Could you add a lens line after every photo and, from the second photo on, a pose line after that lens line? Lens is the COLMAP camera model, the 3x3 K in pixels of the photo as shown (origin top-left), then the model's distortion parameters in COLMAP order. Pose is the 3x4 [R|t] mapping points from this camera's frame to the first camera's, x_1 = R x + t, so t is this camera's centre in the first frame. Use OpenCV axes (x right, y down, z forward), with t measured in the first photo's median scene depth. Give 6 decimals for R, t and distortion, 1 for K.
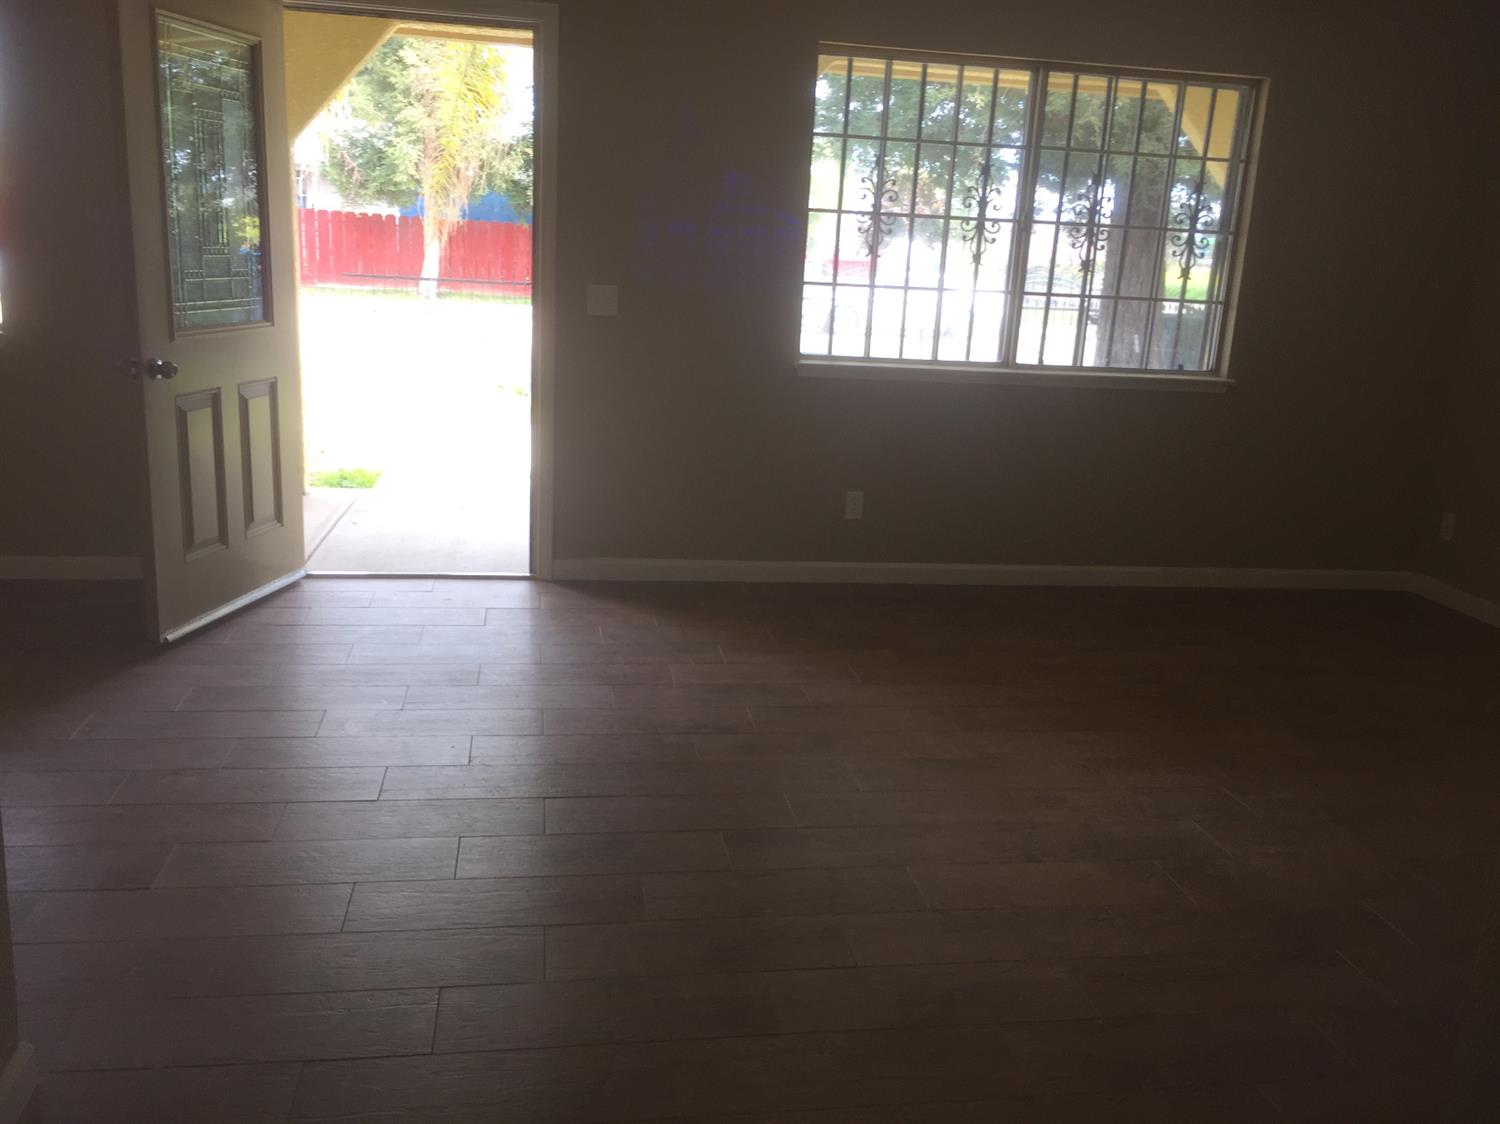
lens RADIAL K [[1281.0, 0, 761.5], [0, 1281.0, 550.2], [0, 0, 1]] dist [0.094894, -0.149417]
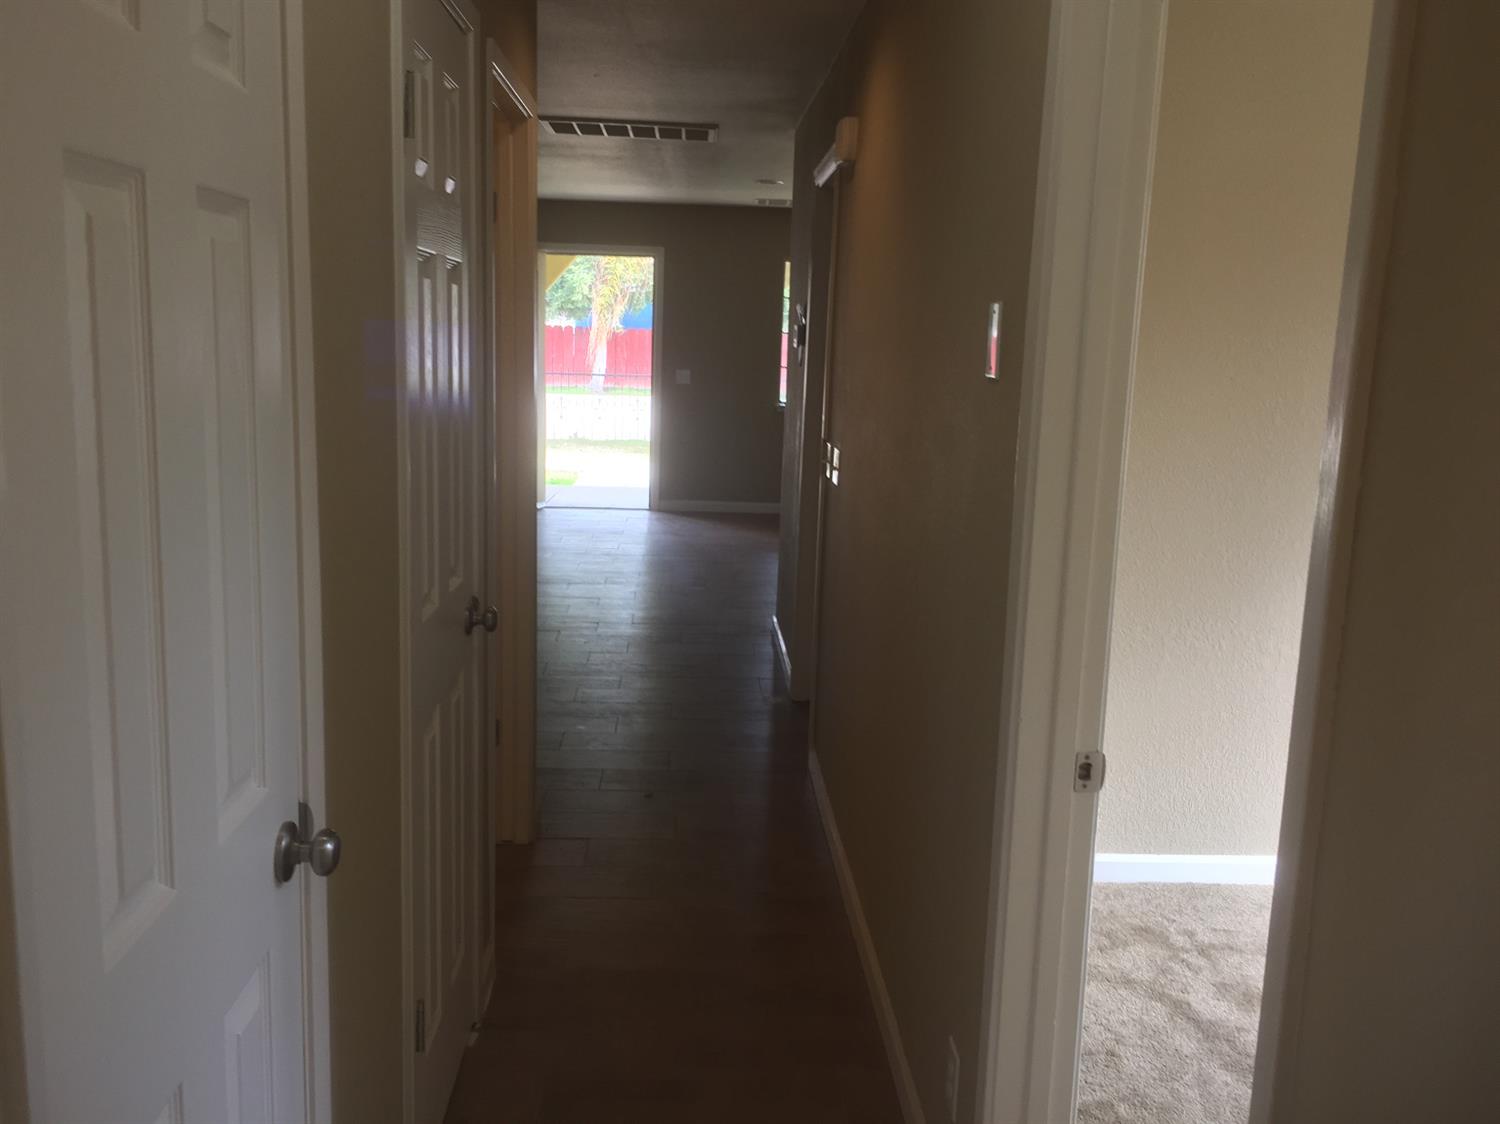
lens RADIAL K [[1281.0, 0, 761.5], [0, 1281.0, 550.2], [0, 0, 1]] dist [0.094894, -0.149417]
pose [[0.992873, -0.000309, -0.119176, 0.064510], [-0.008241, 0.997425, -0.071241, 0.060626], [0.118891, 0.071715, 0.990314, -0.266746]]
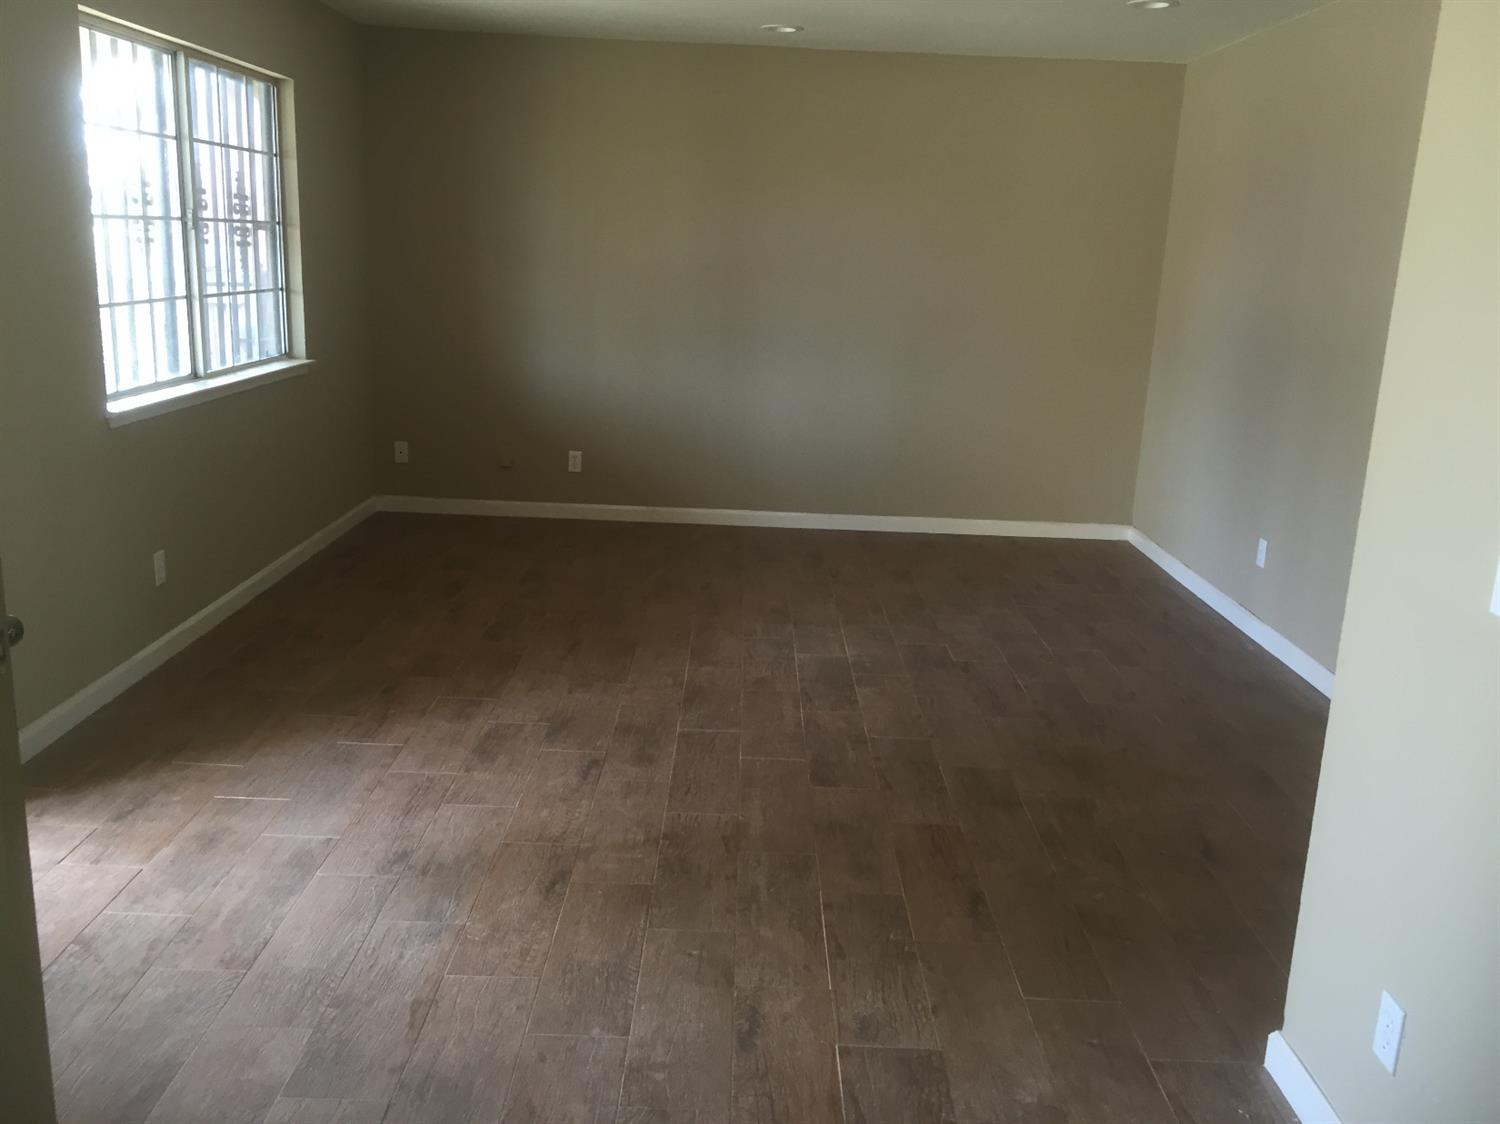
lens RADIAL K [[1281.0, 0, 761.5], [0, 1281.0, 550.2], [0, 0, 1]] dist [0.094894, -0.149417]
pose [[0.165573, -0.277538, 0.946339, -0.174275], [0.202827, 0.948653, 0.242730, -0.045585], [-0.965115, 0.151754, 0.213364, 0.117734]]
